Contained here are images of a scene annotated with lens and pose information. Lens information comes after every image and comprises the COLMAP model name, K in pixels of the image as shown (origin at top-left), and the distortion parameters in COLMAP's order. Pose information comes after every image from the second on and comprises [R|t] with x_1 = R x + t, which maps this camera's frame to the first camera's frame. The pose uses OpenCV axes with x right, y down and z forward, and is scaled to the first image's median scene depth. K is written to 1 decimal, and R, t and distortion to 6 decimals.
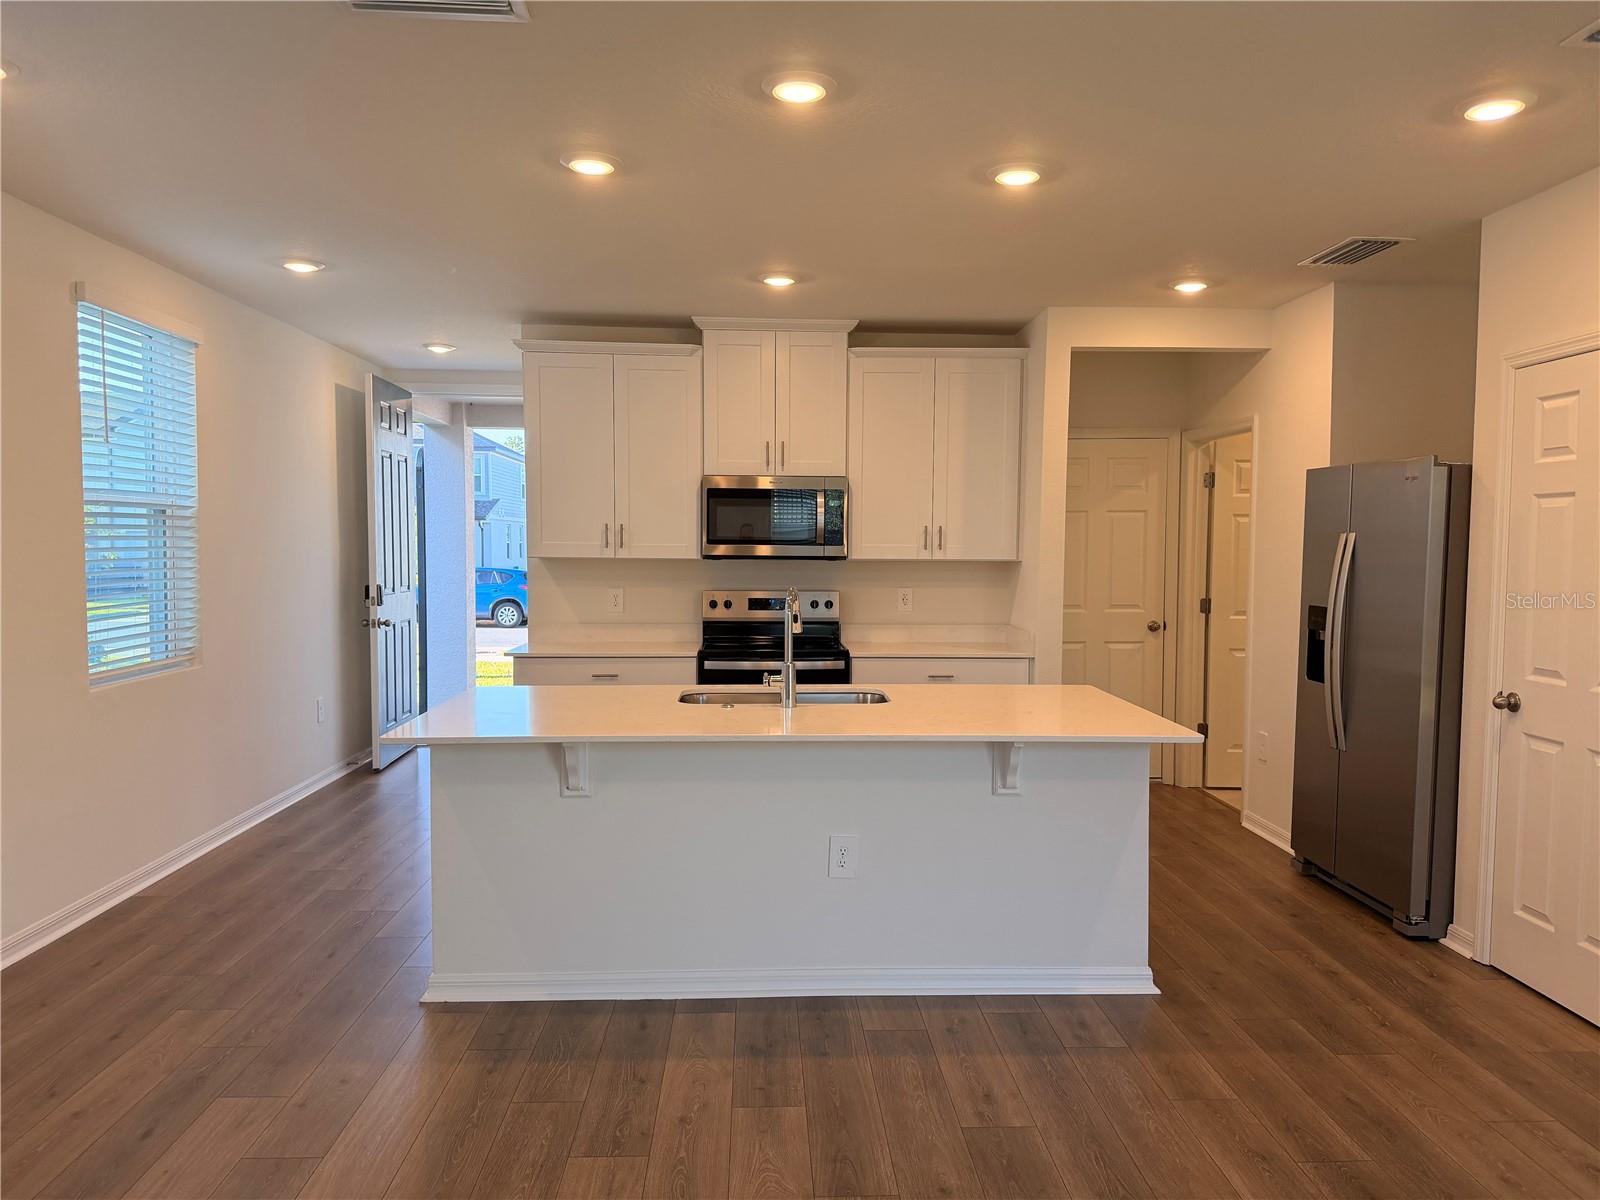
lens RADIAL K [[1113.1, 0, 809.4], [0, 1113.1, 611.0], [0, 0, 1]] dist [0.079315, -0.097416]
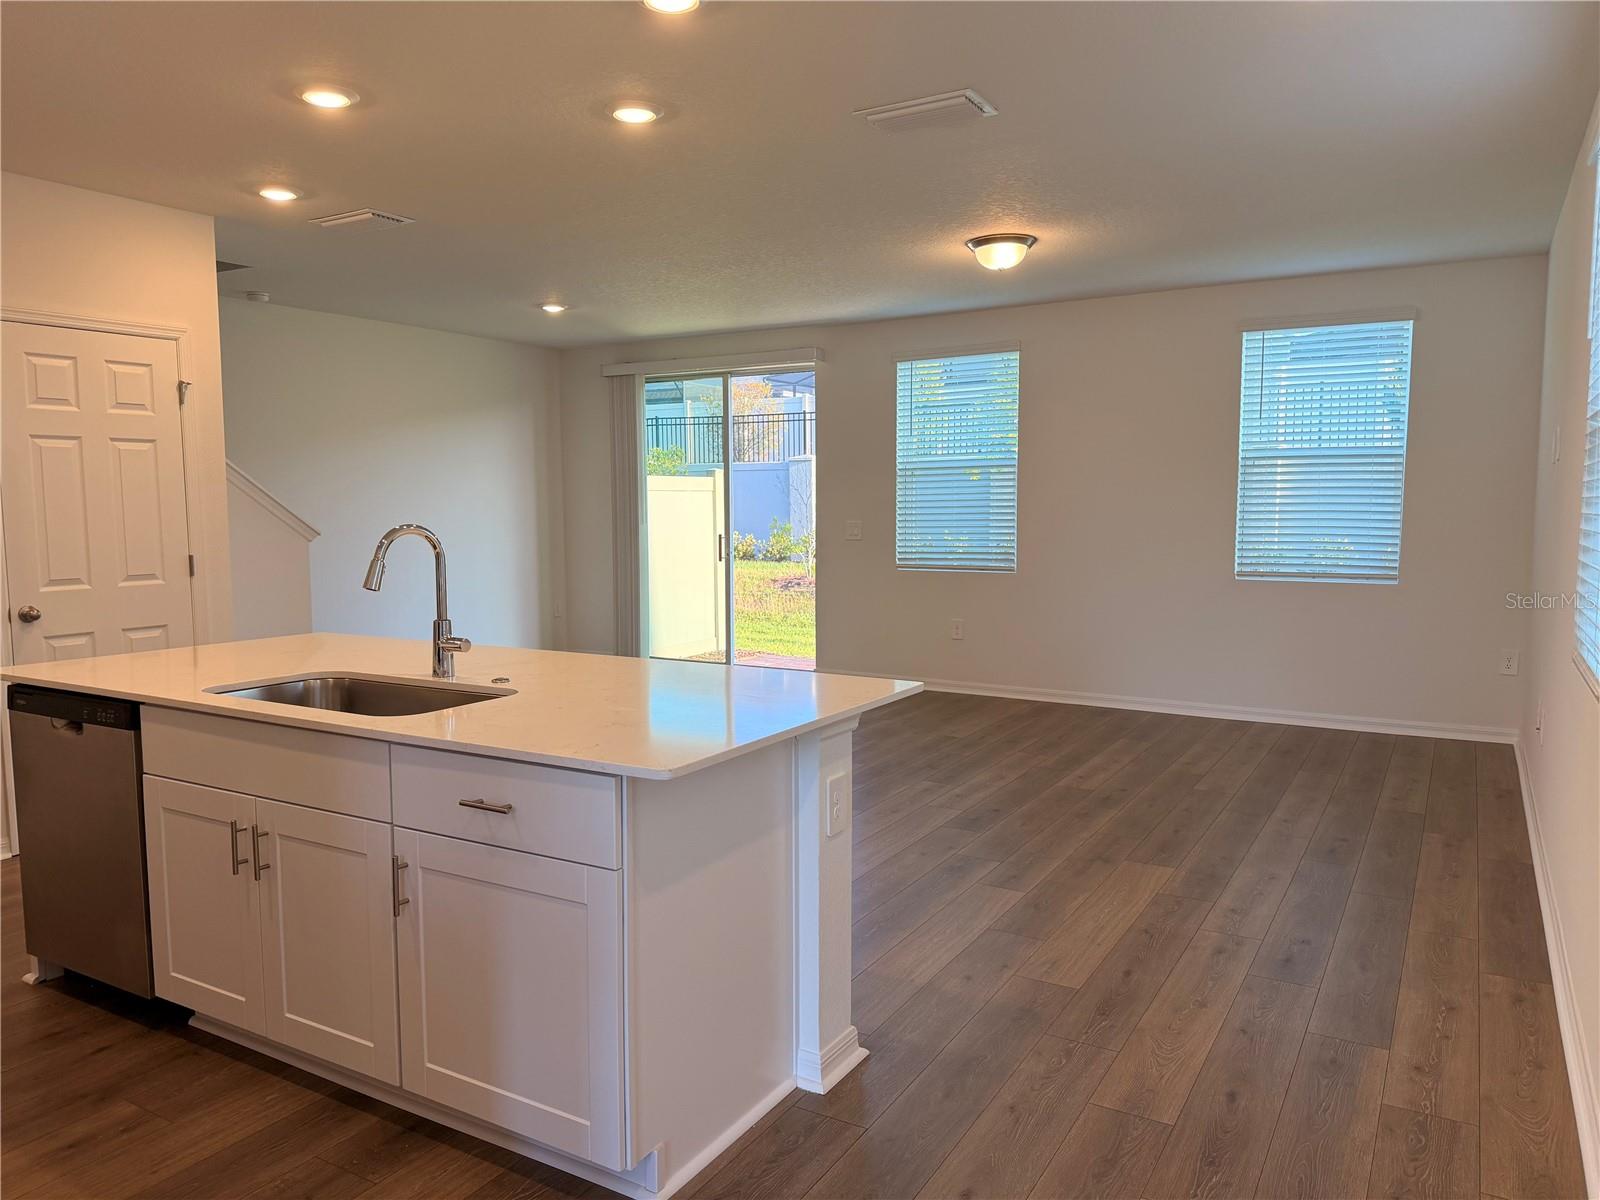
lens RADIAL K [[1115.7, 0, 800.0], [0, 1115.7, 600.0], [0, 0, 1]] dist [0.061577, -0.080098]
pose [[-0.834512, -0.052451, 0.548488, -0.437741], [0.032795, 0.988966, 0.144469, -0.048764], [-0.550013, 0.138549, -0.823583, 0.993951]]
